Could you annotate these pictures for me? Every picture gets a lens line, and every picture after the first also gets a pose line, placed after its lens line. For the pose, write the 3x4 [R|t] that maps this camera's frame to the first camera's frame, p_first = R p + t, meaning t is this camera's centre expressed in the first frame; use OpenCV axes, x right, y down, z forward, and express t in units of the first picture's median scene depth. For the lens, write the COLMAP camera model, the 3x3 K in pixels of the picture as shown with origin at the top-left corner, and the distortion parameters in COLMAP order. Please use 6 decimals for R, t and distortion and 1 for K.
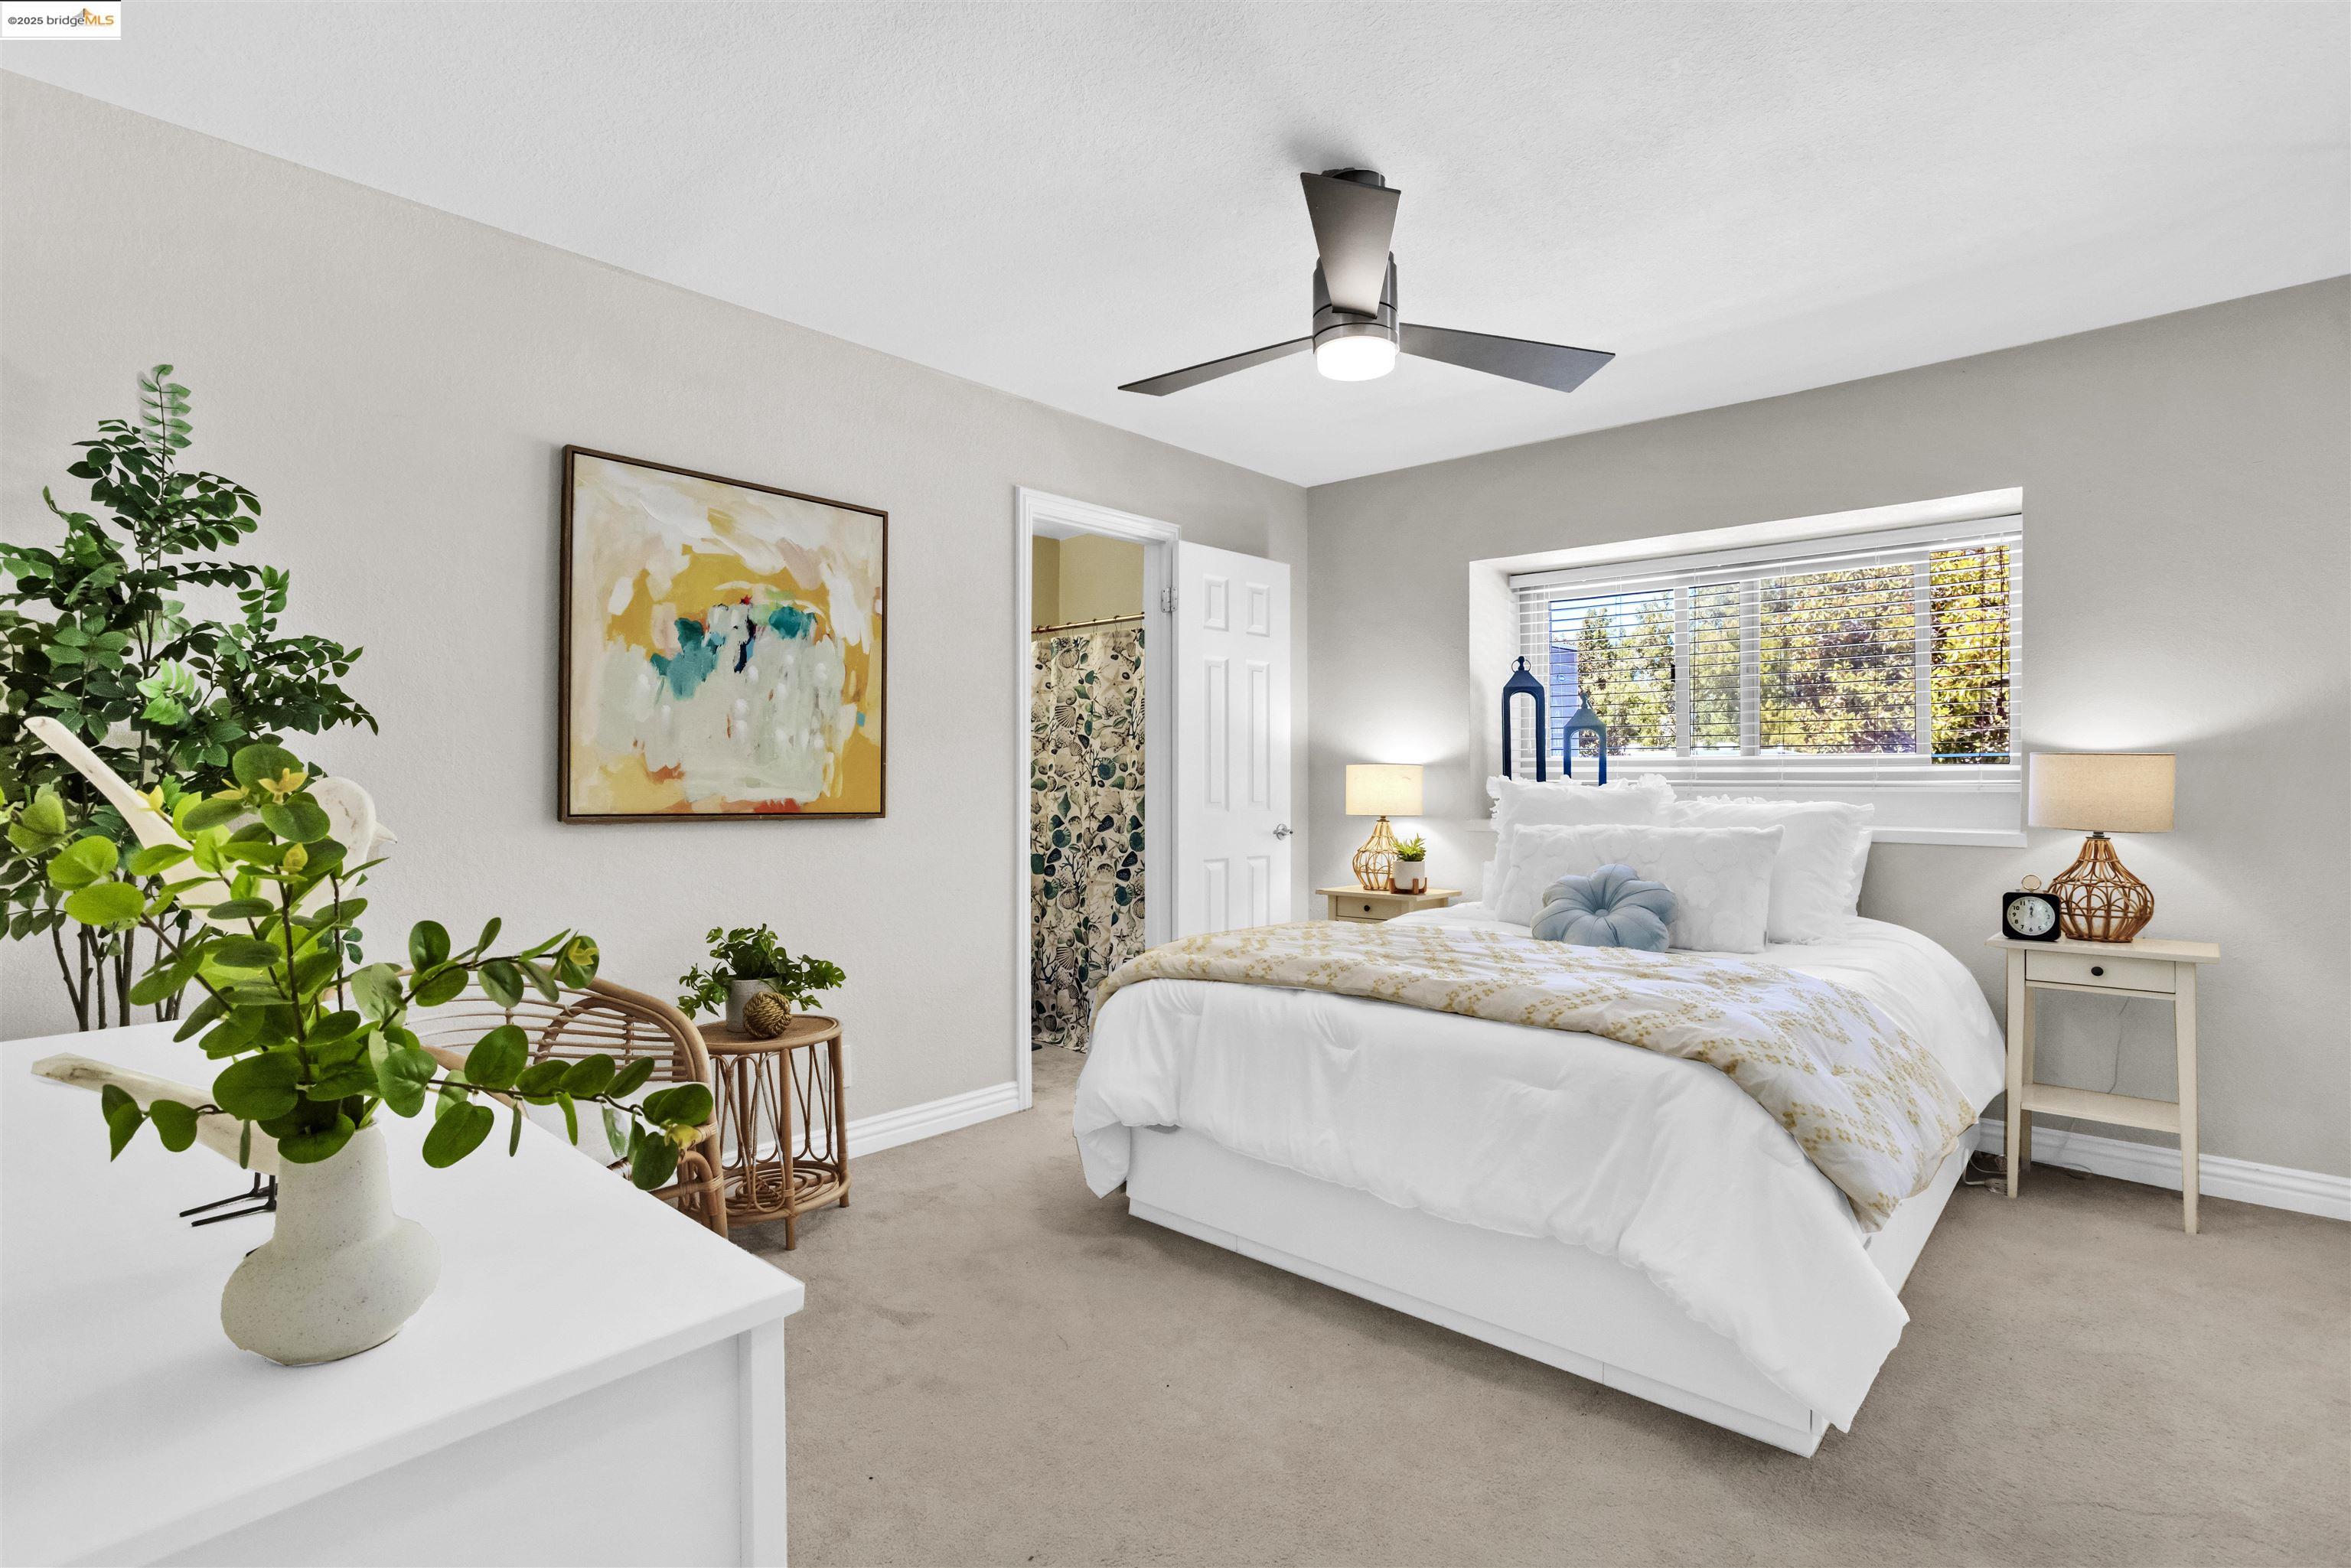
lens RADIAL K [[1131.0, 0, 1180.8], [0, 1131.0, 796.3], [0, 0, 1]] dist [-0.054048, 0.032858]
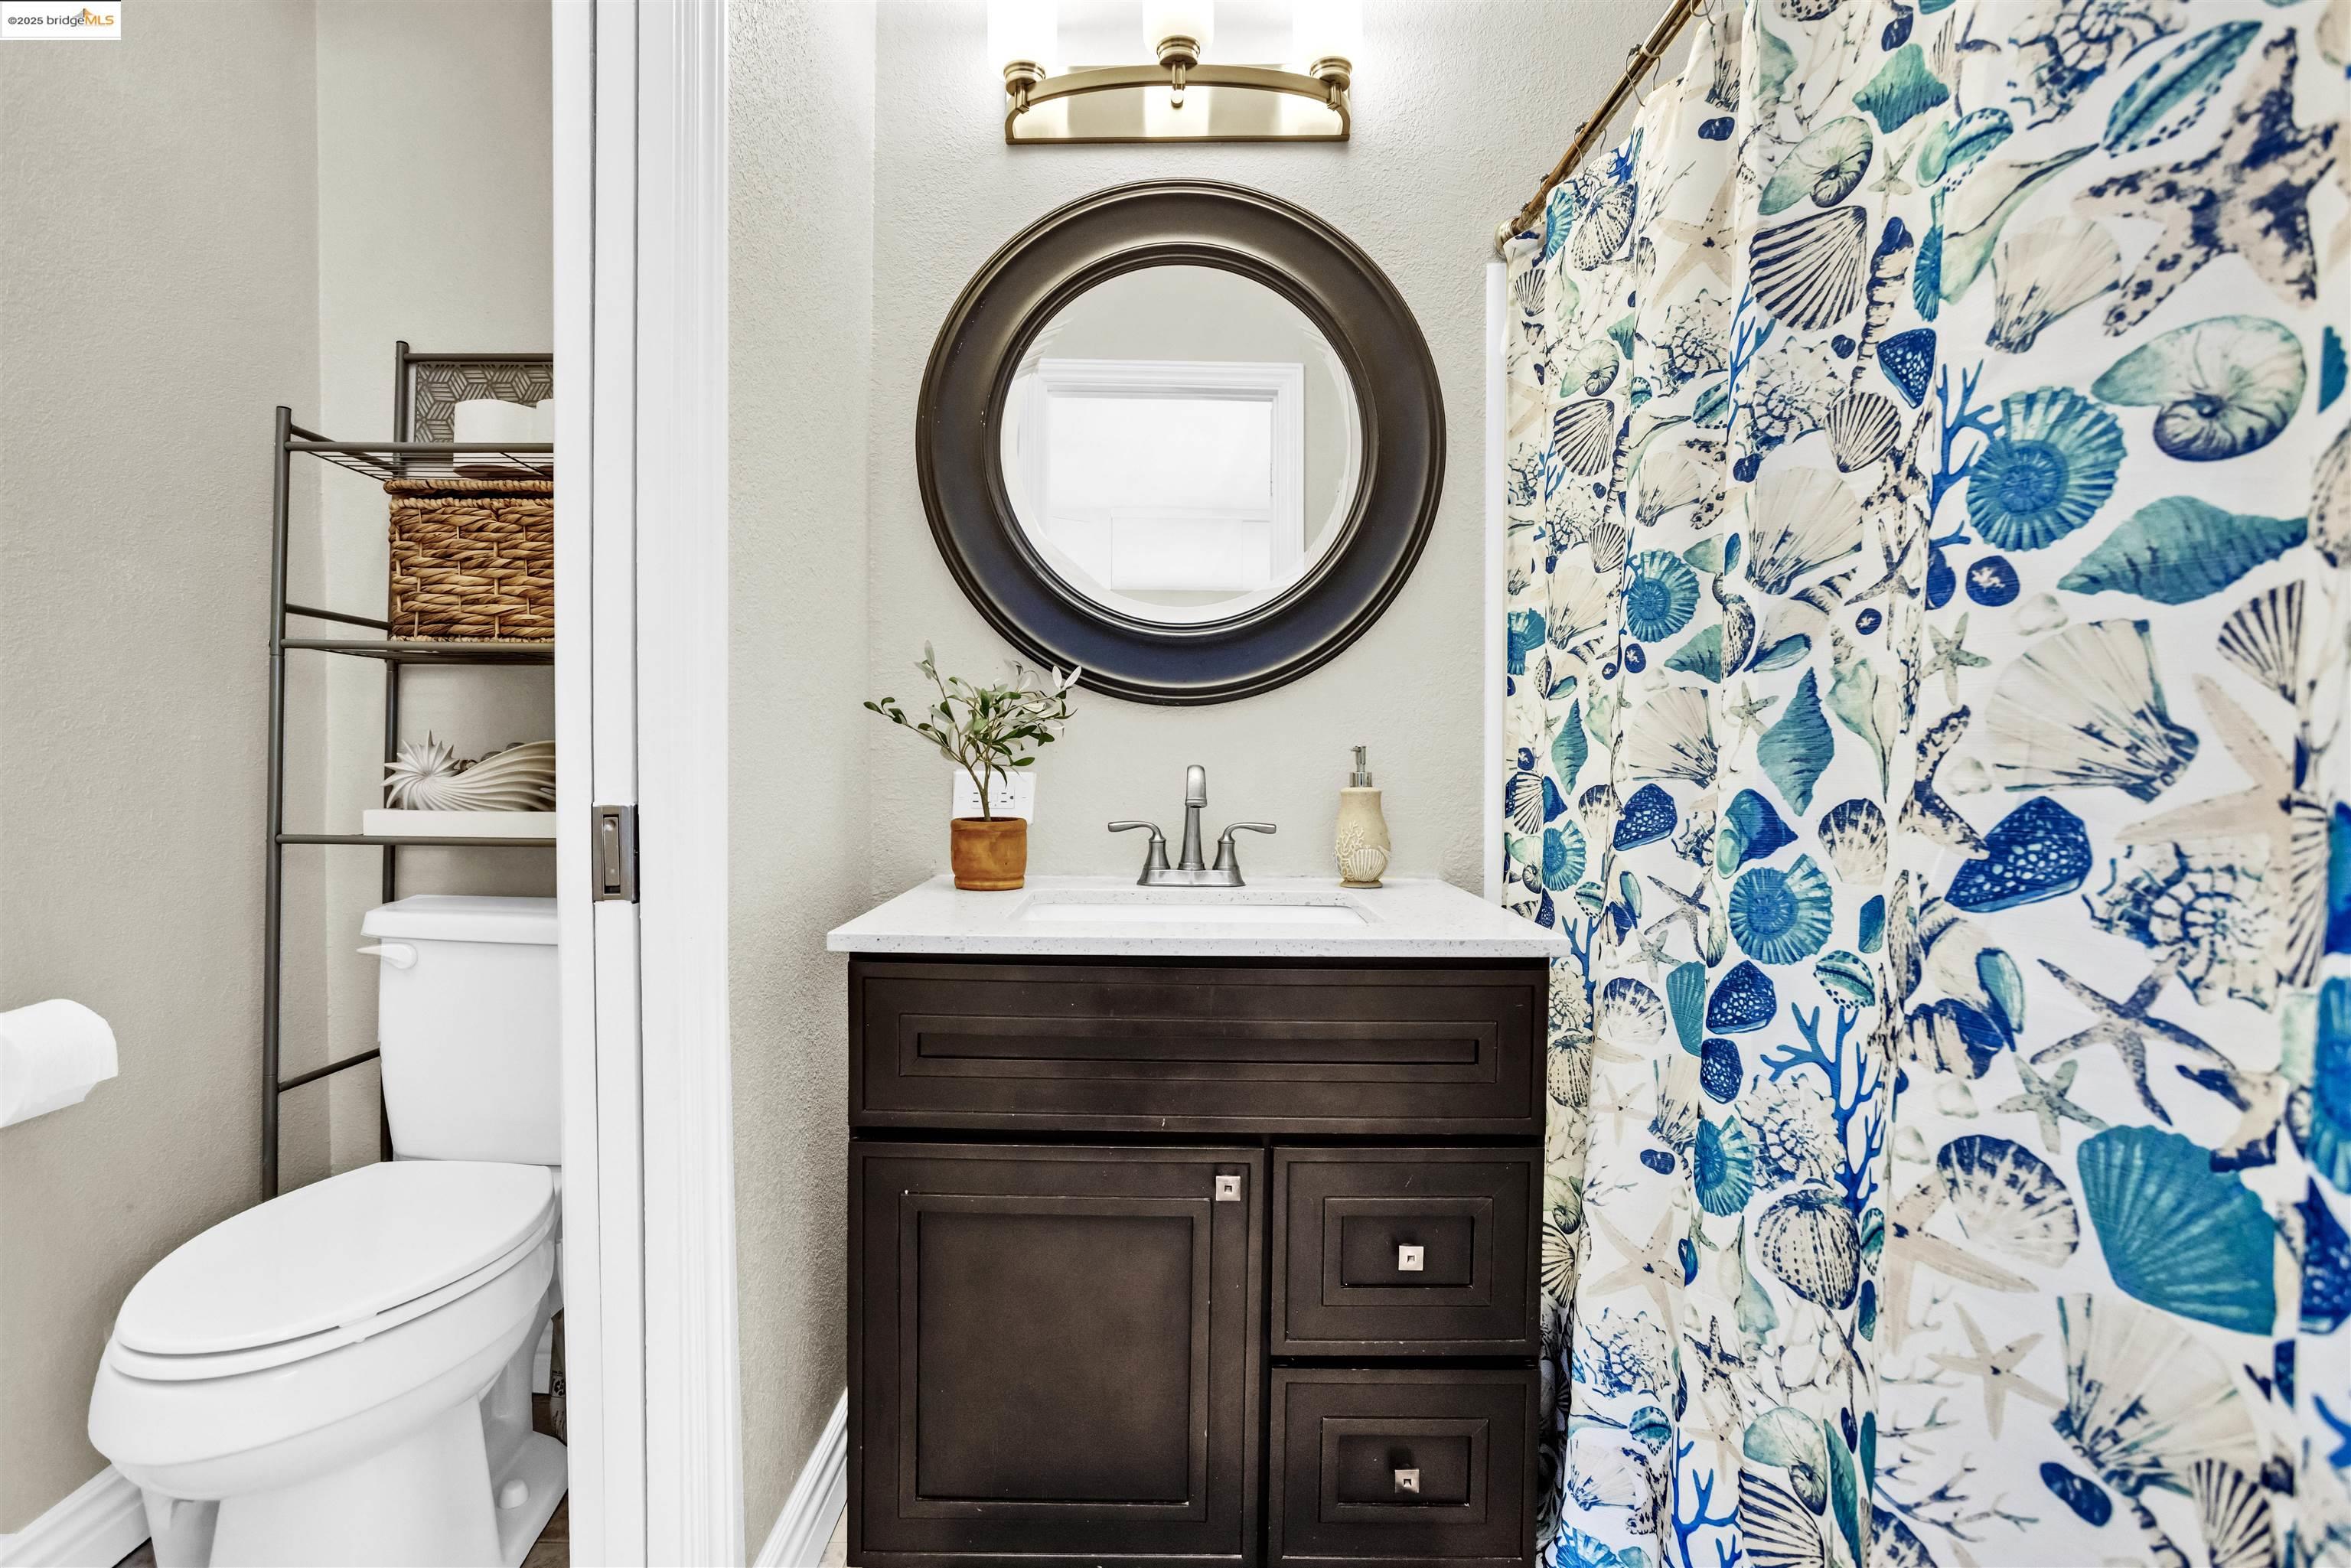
lens RADIAL K [[1131.0, 0, 1180.8], [0, 1131.0, 796.3], [0, 0, 1]] dist [-0.054048, 0.032858]
pose [[0.657583, 0.023213, -0.753024, -0.046639], [-0.015832, 0.999730, 0.016993, 0.024104], [0.753215, 0.000747, 0.657774, 1.244651]]
